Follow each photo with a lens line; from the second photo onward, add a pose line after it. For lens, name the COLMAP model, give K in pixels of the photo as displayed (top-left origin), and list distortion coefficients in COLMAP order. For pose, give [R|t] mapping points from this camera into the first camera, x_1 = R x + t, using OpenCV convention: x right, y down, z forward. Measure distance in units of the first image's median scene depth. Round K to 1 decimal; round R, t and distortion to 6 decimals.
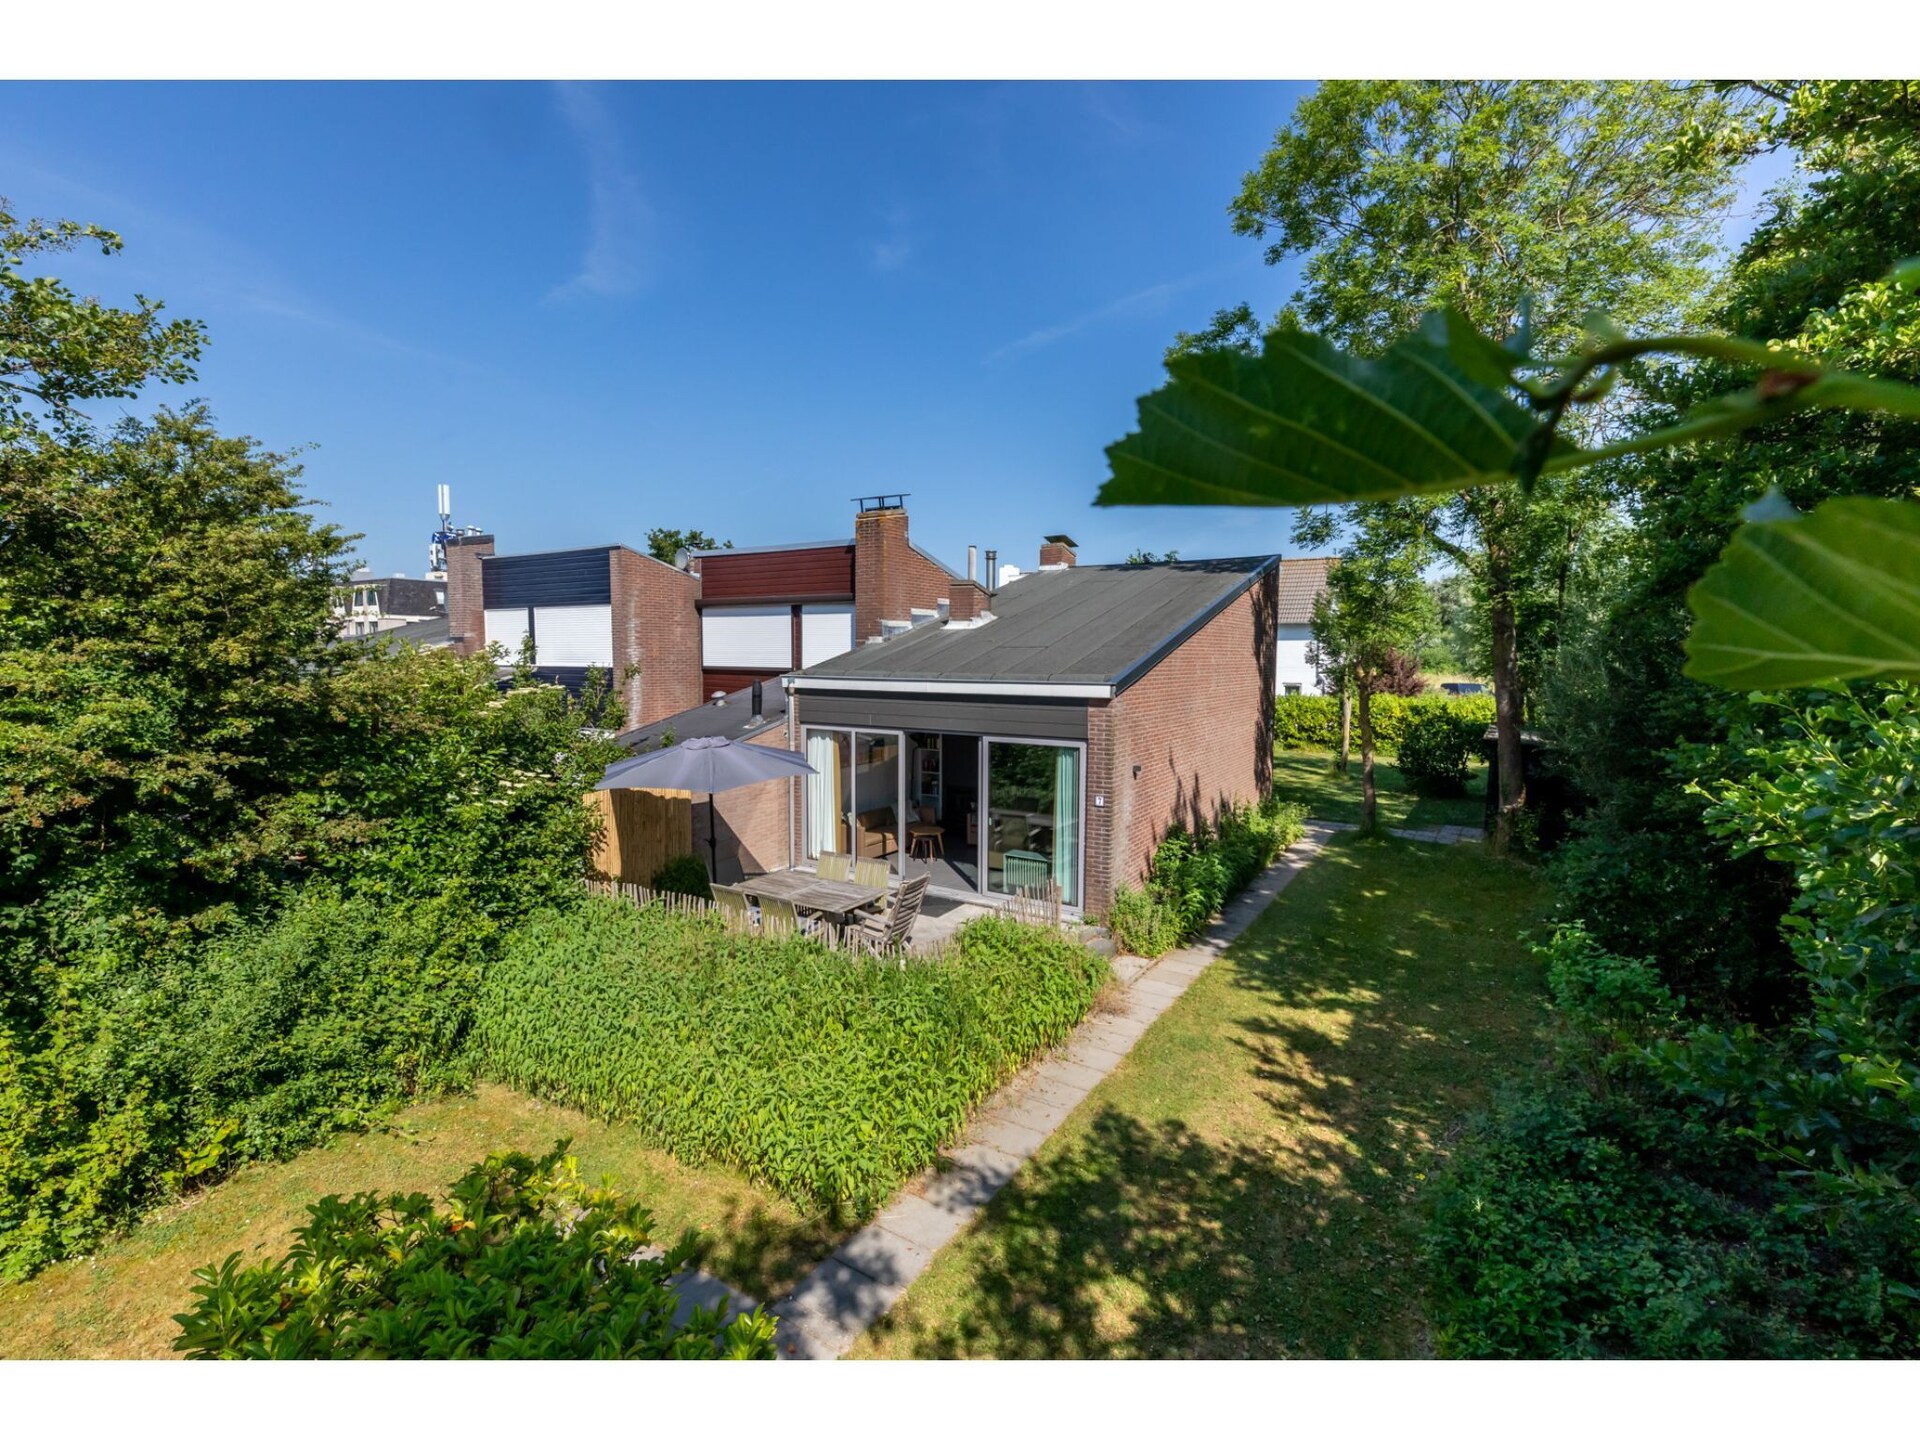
lens RADIAL K [[853.8, 0, 972.8], [0, 853.8, 717.4], [0, 0, 1]] dist [0.002425, 0.000059]
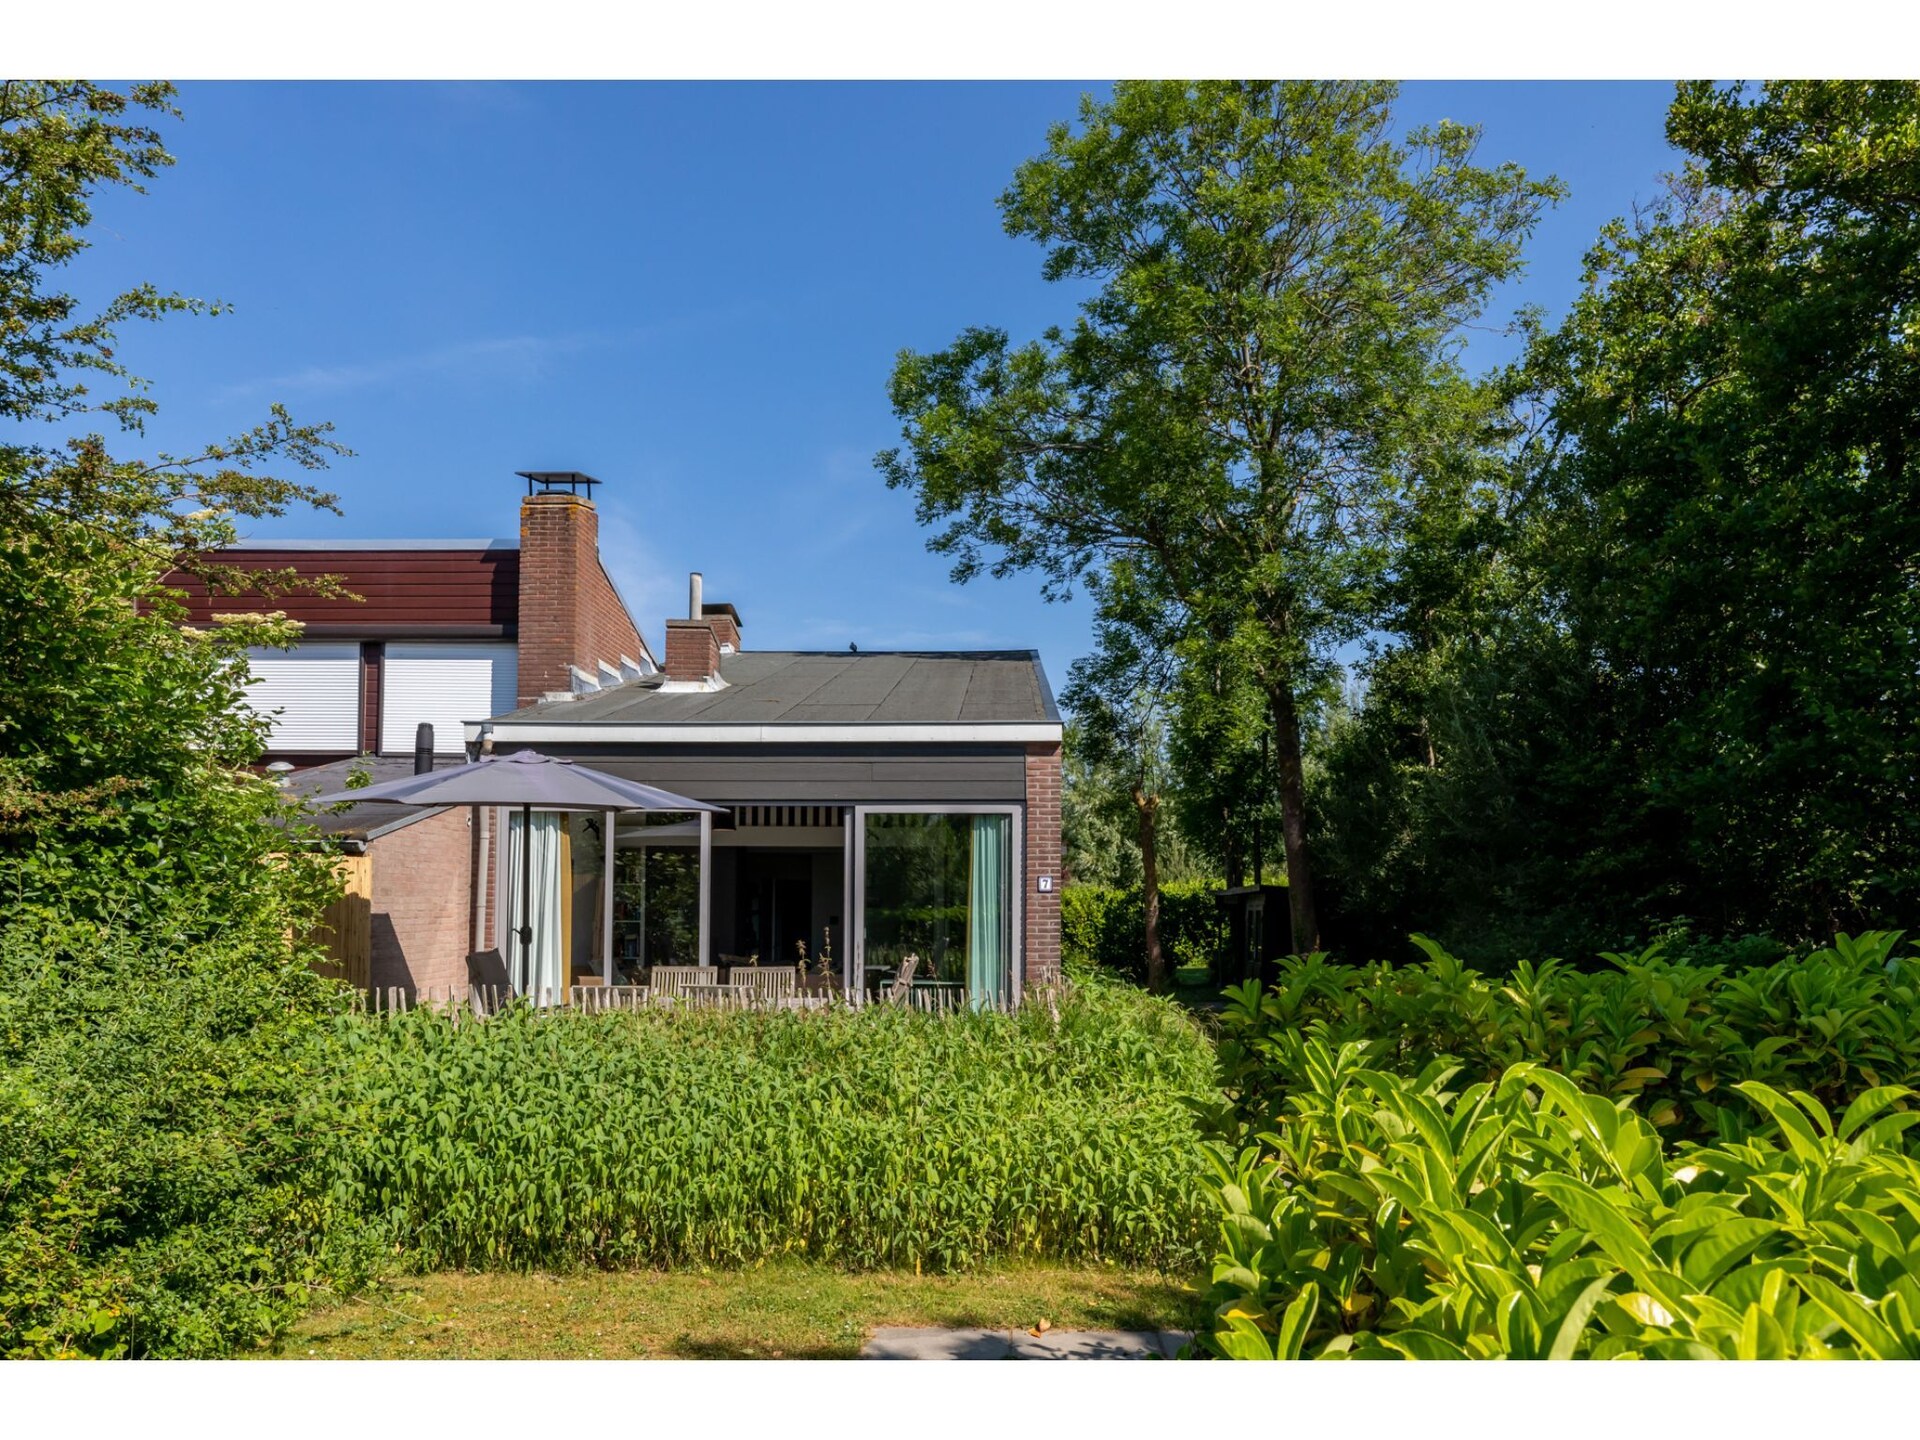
lens RADIAL K [[1269.5, 0, 983.6], [0, 1269.5, 860.0], [0, 0, 1]] dist [0.004259, 0.001186]
pose [[0.864243, 0.015608, 0.502832, -0.302920], [0.035520, 0.995131, -0.091939, 0.120012], [-0.501818, 0.097318, 0.859481, 0.062750]]
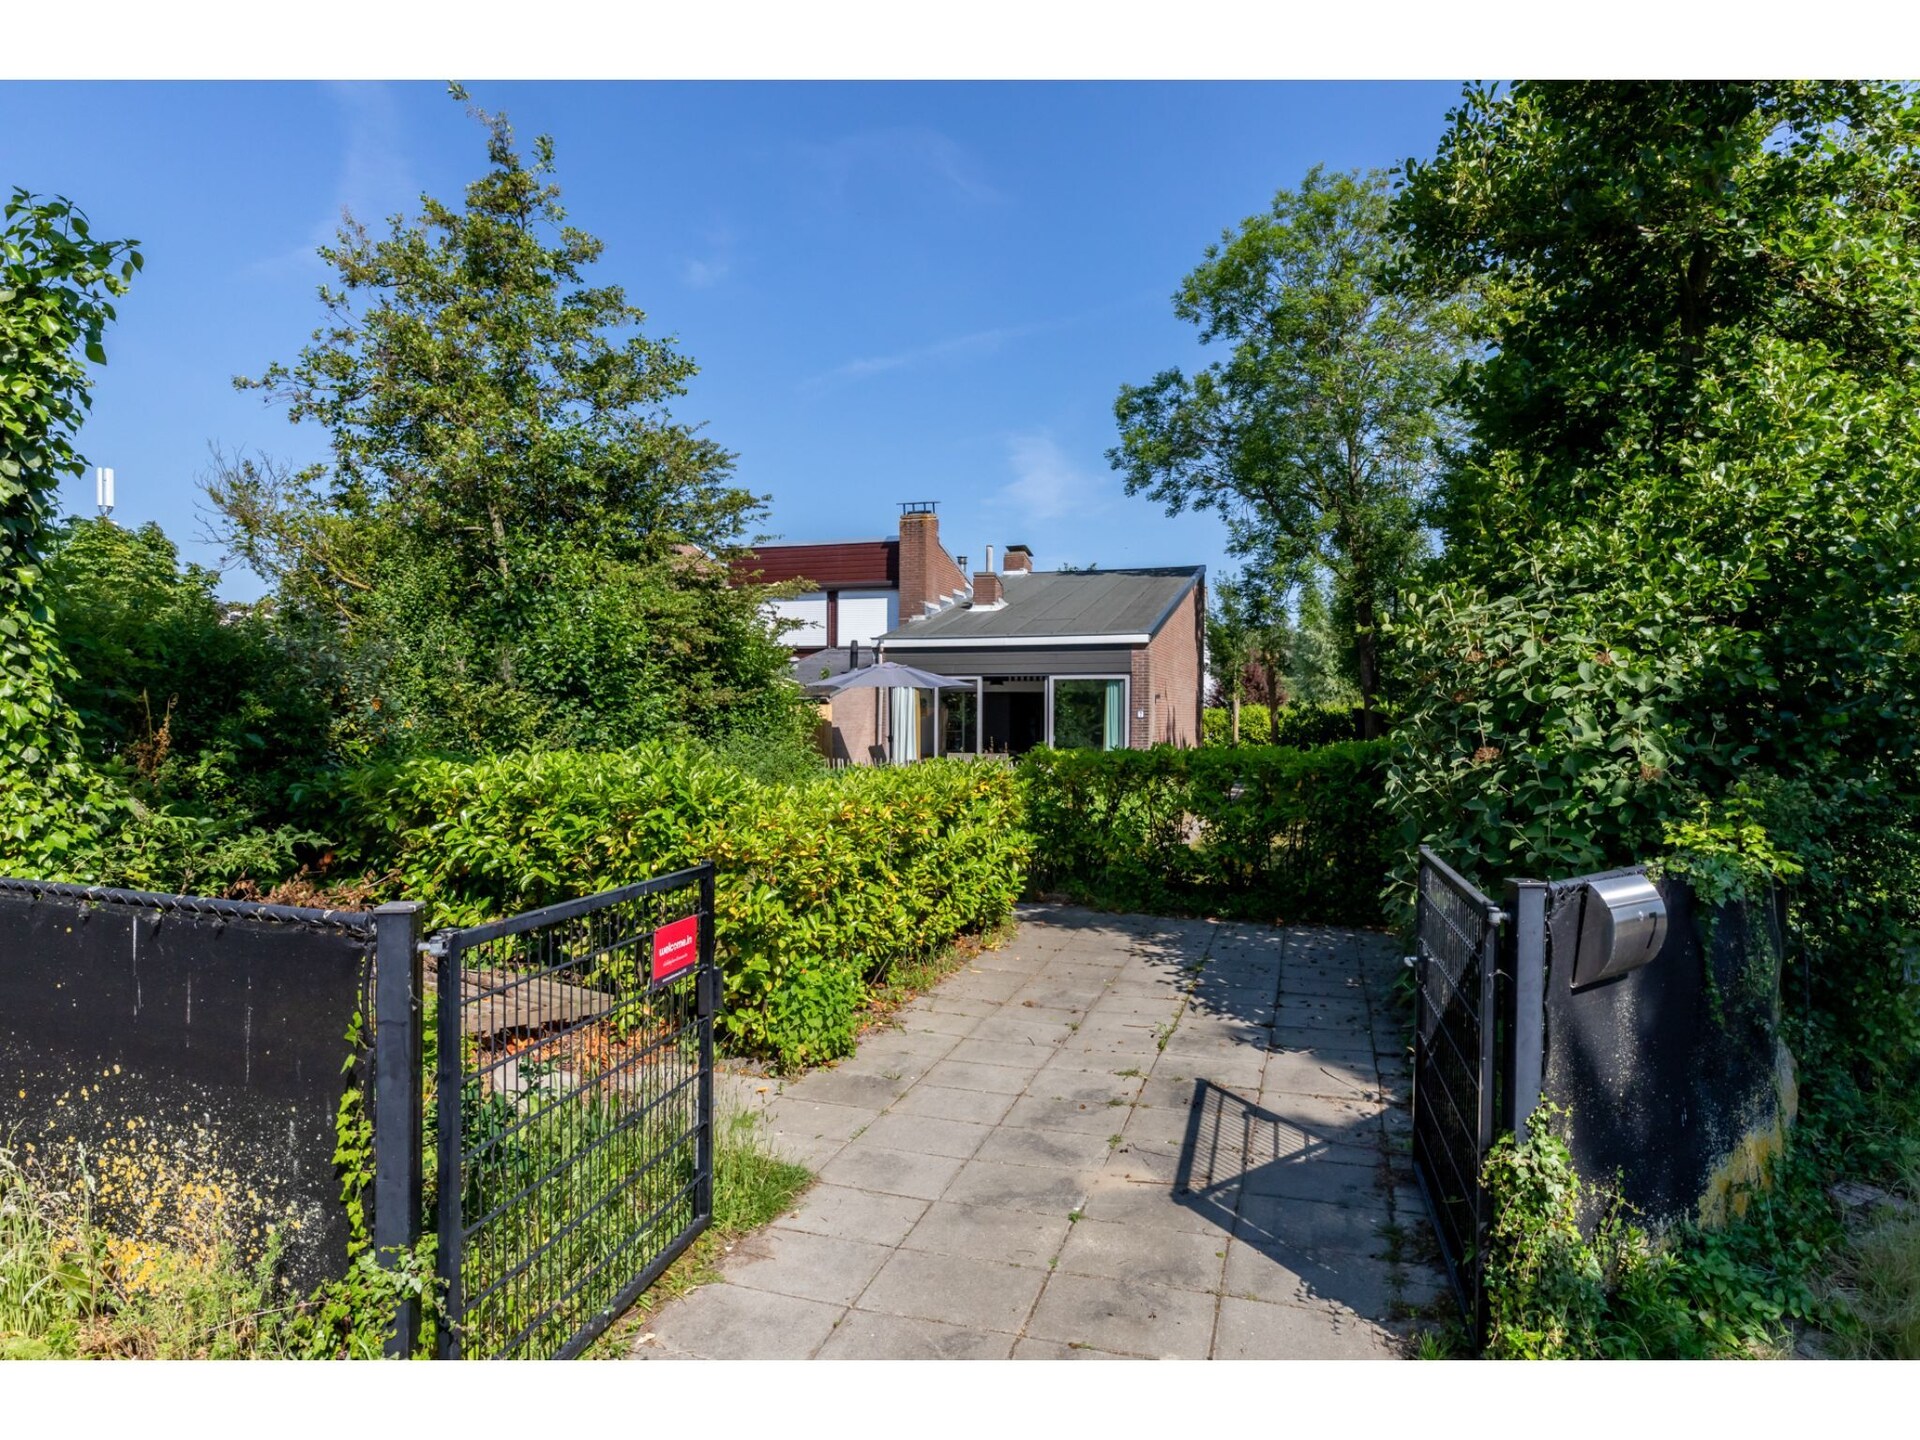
lens RADIAL K [[991.8, 0, 1014.6], [0, 991.8, 742.5], [0, 0, 1]] dist [0.001666, 0.000380]
pose [[0.968757, -0.008982, 0.247850, -0.328629], [0.018067, 0.999245, -0.034406, 0.137190], [-0.247354, 0.037809, 0.968187, -0.400951]]
